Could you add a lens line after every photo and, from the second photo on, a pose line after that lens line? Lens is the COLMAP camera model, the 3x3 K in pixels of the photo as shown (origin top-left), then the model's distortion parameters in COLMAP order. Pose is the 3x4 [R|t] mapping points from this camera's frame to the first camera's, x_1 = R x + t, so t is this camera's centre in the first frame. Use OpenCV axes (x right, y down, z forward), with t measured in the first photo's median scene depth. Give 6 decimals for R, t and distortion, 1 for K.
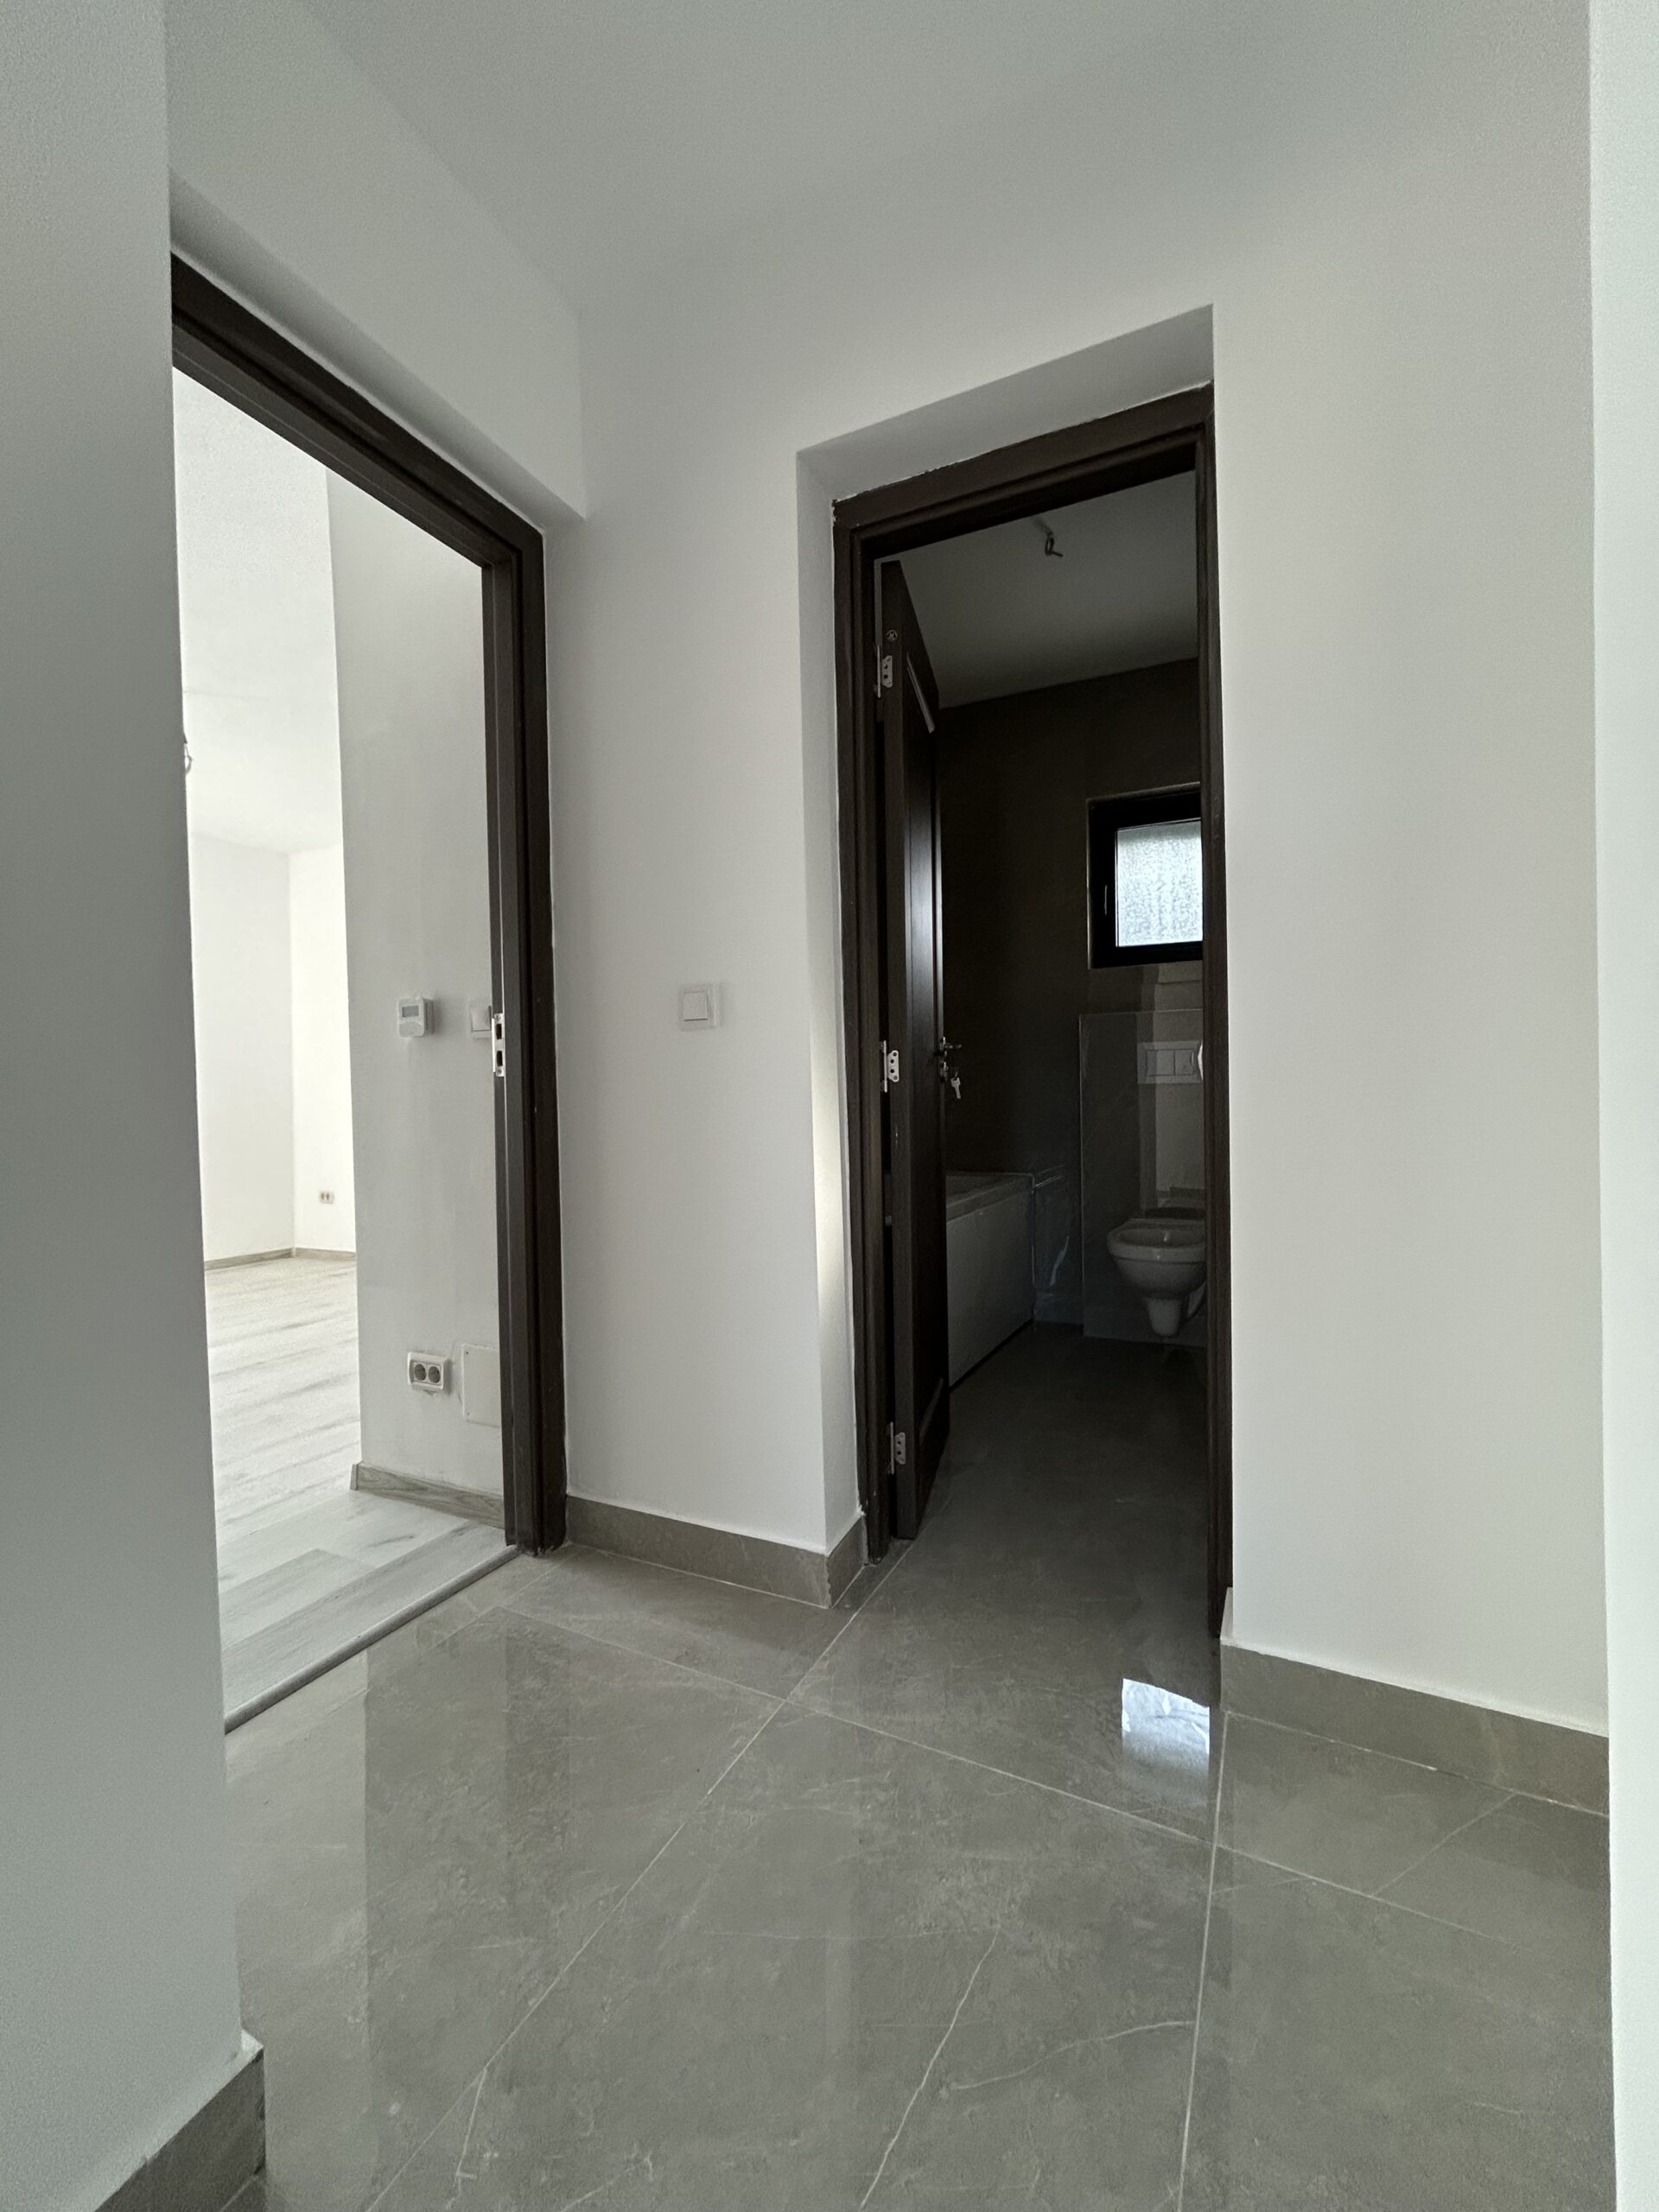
lens RADIAL K [[904.3, 0, 834.0], [0, 904.3, 1110.2], [0, 0, 1]] dist [-0.001779, 0.000332]
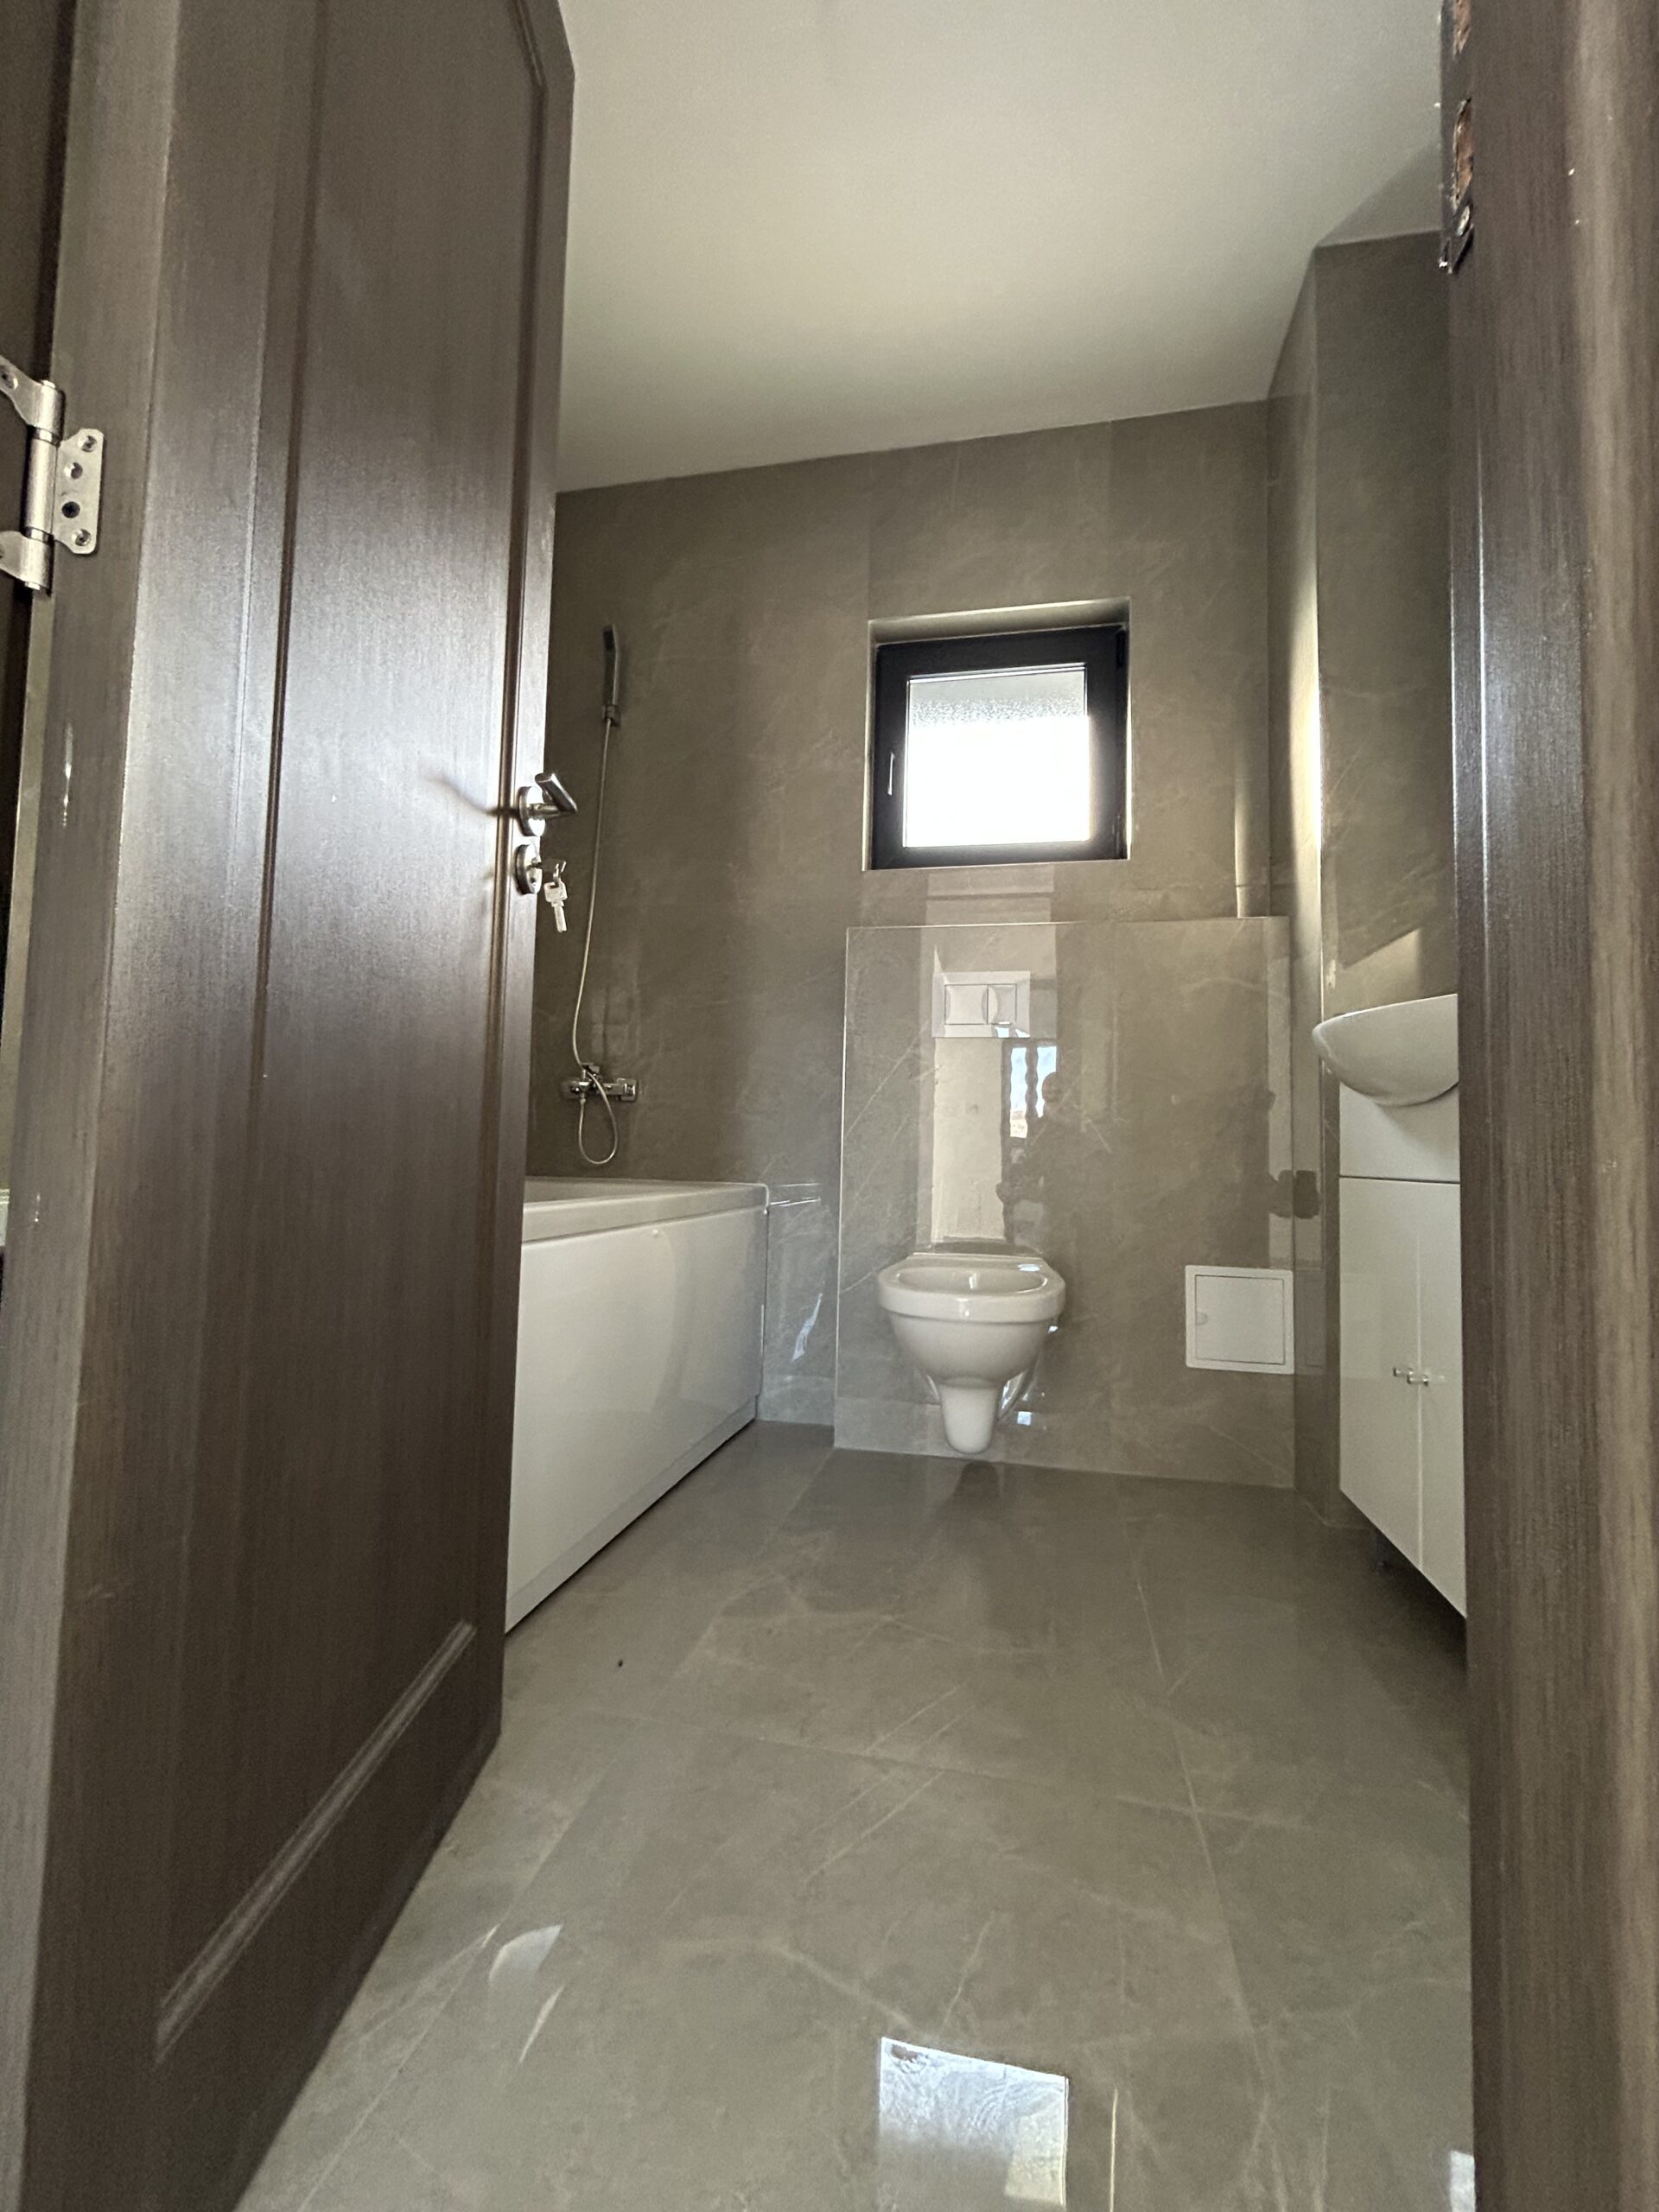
lens RADIAL K [[904.3, 0, 836.1], [0, 904.3, 1113.3], [0, 0, 1]] dist [-0.001779, 0.000332]
pose [[0.968295, 0.052532, 0.244223, 0.121987], [-0.035084, 0.996547, -0.075256, 0.074041], [-0.247333, 0.064302, 0.966794, 0.414709]]
